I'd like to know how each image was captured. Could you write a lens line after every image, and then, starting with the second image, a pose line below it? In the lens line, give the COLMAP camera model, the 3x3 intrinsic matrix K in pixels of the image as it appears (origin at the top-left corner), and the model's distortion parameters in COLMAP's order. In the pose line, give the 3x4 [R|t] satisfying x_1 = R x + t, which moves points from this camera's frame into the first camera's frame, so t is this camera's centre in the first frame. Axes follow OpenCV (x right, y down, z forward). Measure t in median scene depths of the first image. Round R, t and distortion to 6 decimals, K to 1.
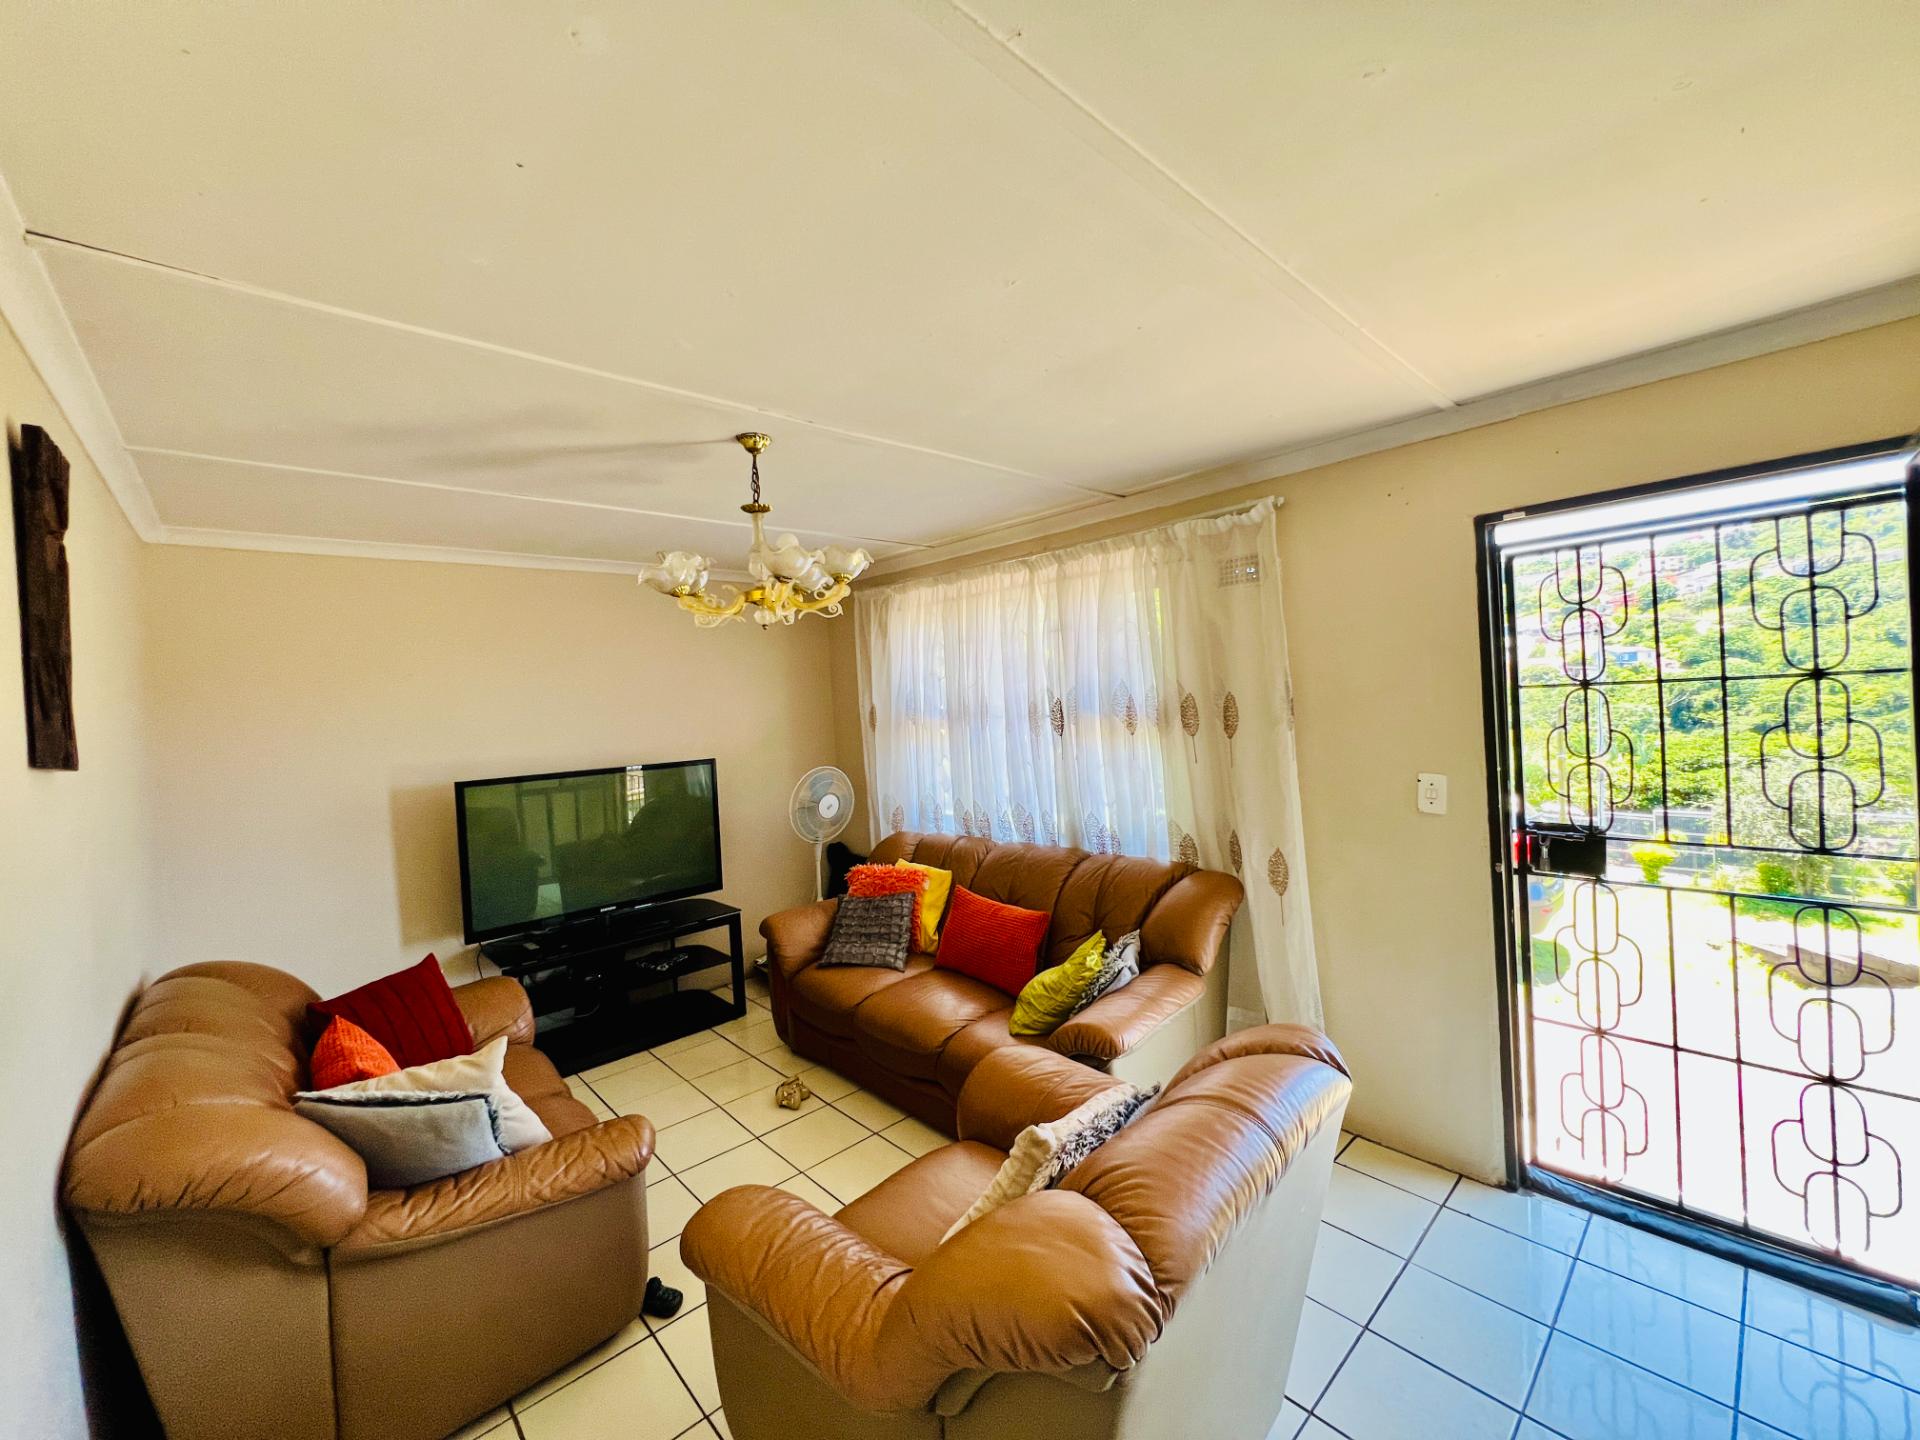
lens RADIAL K [[769.7, 0, 956.6], [0, 769.7, 717.3], [0, 0, 1]] dist [-0.001434, 0.001170]
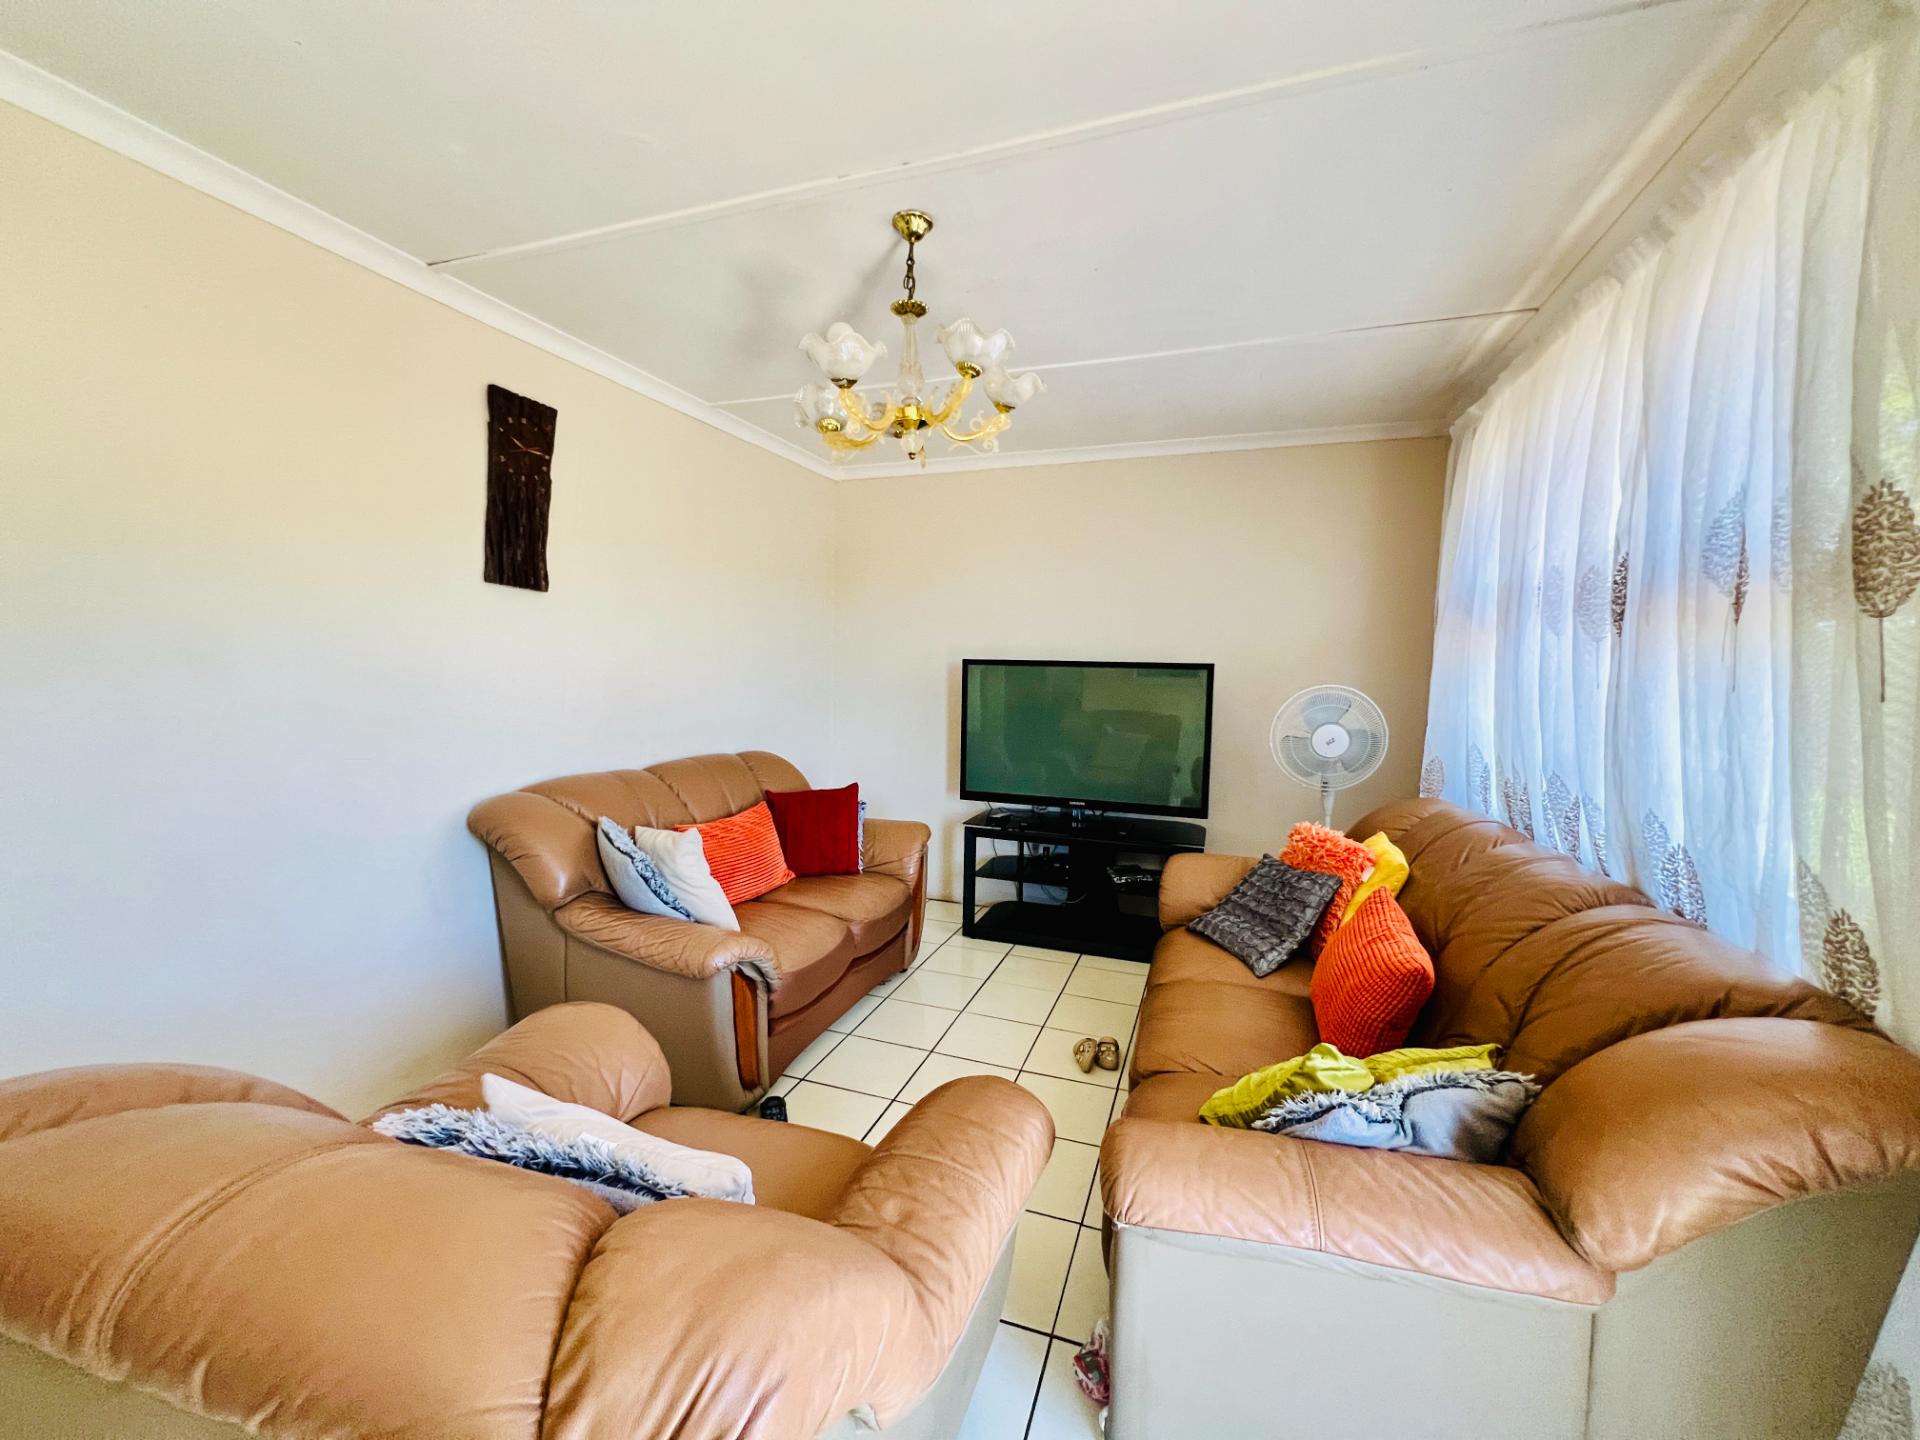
lens RADIAL K [[769.7, 0, 956.6], [0, 769.7, 717.3], [0, 0, 1]] dist [-0.001434, 0.001170]
pose [[0.465605, 0.123211, -0.876374, 0.415007], [-0.061004, 0.992374, 0.107109, 0.054370], [0.882888, 0.003592, 0.469570, 0.504986]]
